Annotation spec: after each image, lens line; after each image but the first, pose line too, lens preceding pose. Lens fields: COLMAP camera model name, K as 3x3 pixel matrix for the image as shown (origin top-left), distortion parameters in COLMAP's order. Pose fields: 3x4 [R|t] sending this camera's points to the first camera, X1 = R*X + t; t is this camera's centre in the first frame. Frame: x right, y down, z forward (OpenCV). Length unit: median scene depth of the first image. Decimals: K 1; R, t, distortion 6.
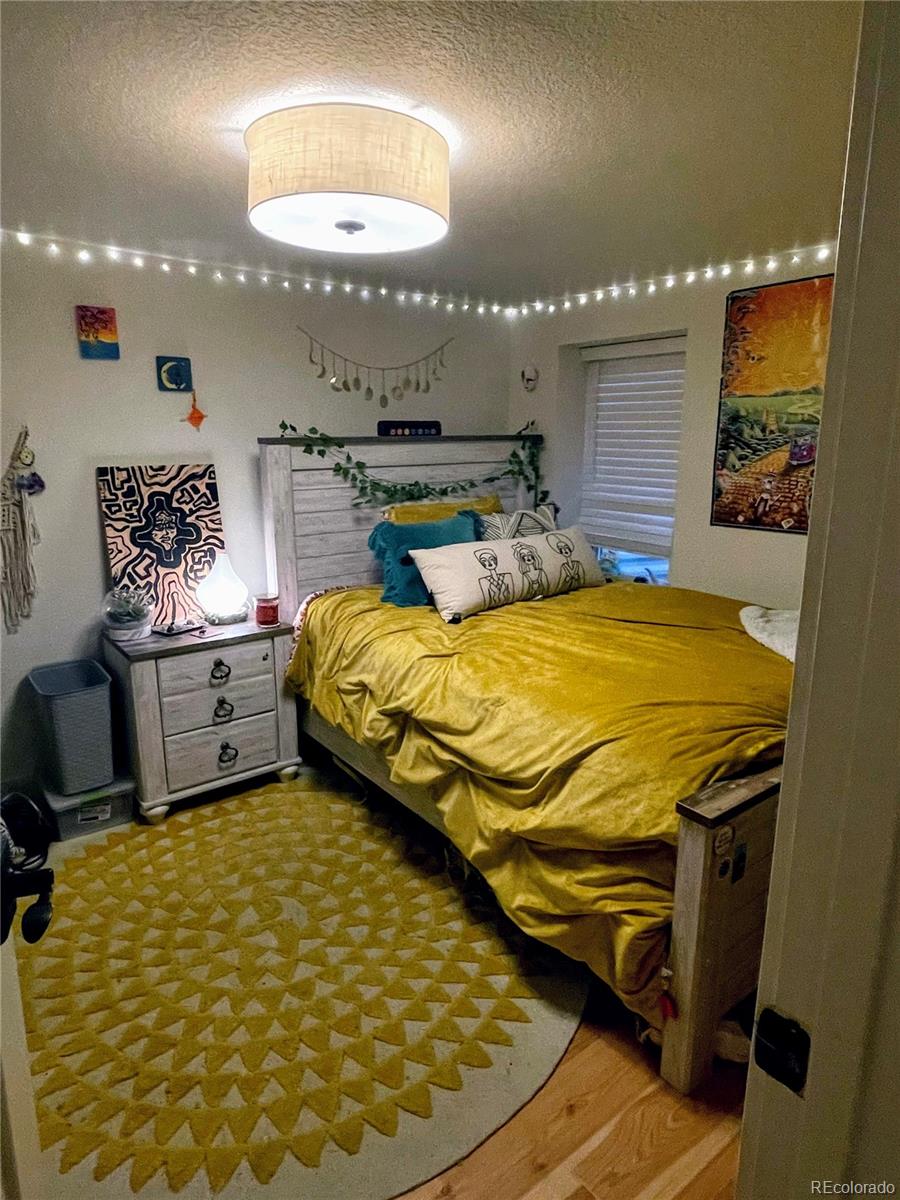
lens RADIAL K [[711.9, 0, 450.0], [0, 711.9, 597.6], [0, 0, 1]] dist [0.000025, 0.000117]
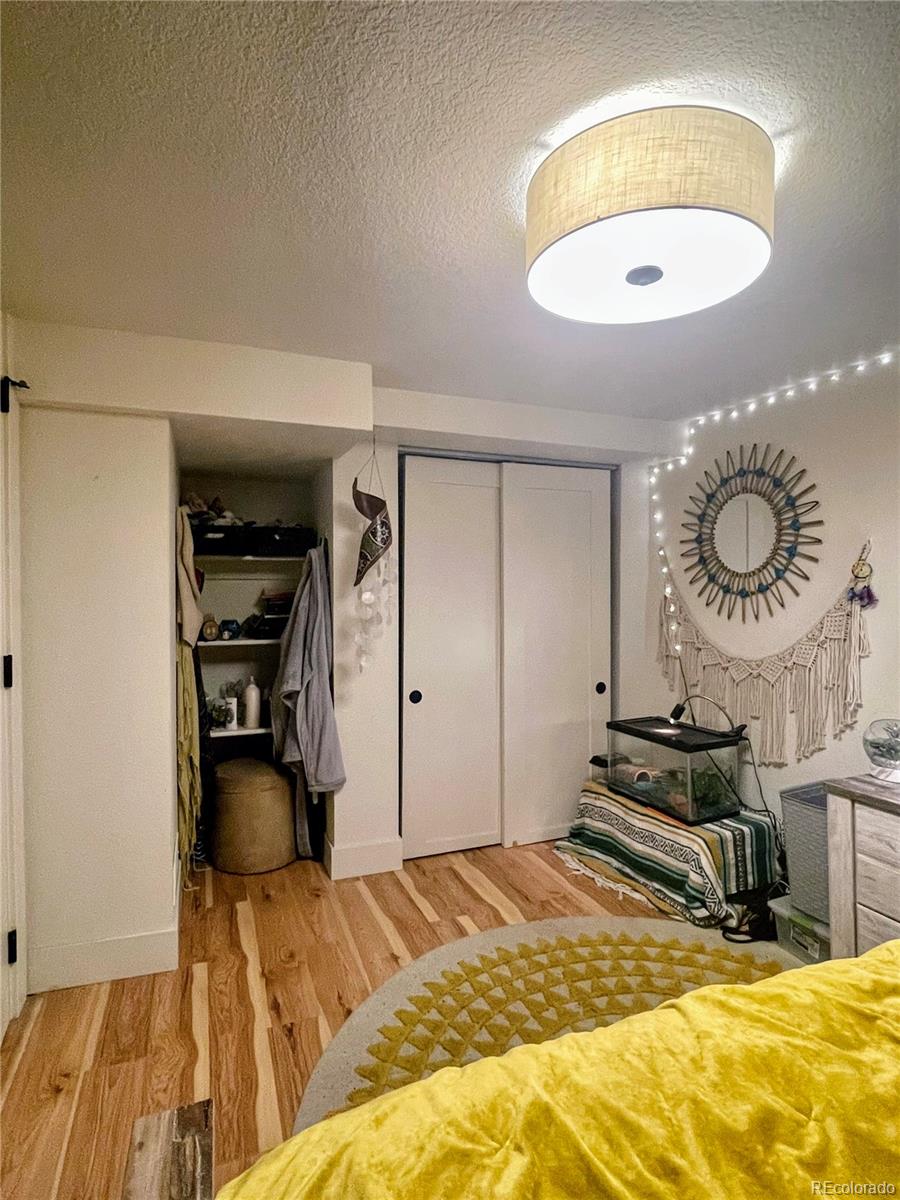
lens RADIAL K [[628.1, 0, 450.5], [0, 628.1, 598.0], [0, 0, 1]] dist [0.000166, 0.000060]
pose [[-0.268351, 0.009922, -0.963270, 0.586333], [-0.211595, 0.974920, 0.068989, -0.134569], [0.939795, 0.222336, -0.259521, 0.955206]]
